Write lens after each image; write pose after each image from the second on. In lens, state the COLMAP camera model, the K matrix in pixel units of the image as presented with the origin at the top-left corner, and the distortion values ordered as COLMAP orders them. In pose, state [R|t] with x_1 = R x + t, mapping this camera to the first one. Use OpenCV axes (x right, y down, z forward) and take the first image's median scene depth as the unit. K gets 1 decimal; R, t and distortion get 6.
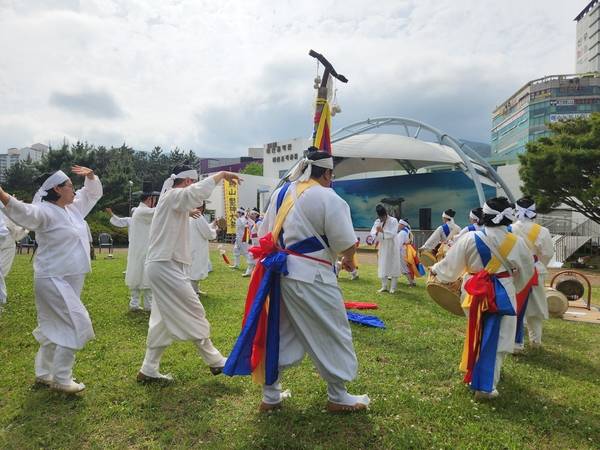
lens RADIAL K [[398.8, 0, 300.0], [0, 398.8, 225.0], [0, 0, 1]] dist [0.070433, -0.056689]
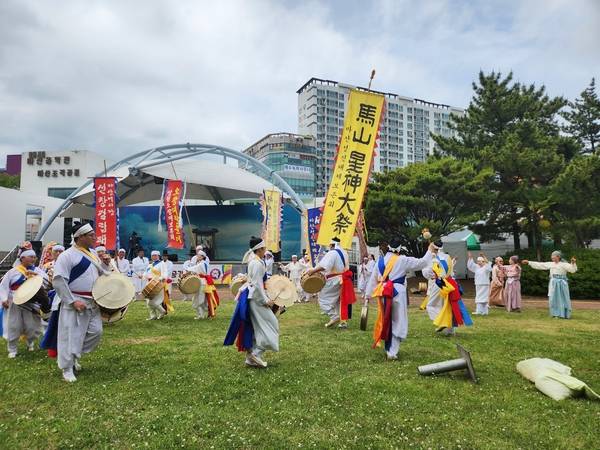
lens RADIAL K [[398.8, 0, 300.0], [0, 398.8, 225.0], [0, 0, 1]] dist [0.070433, -0.056689]
pose [[0.814286, 0.041049, 0.579011, -0.109821], [0.003523, 0.997129, -0.075646, -0.001902], [-0.580453, 0.063637, 0.811803, 0.073892]]
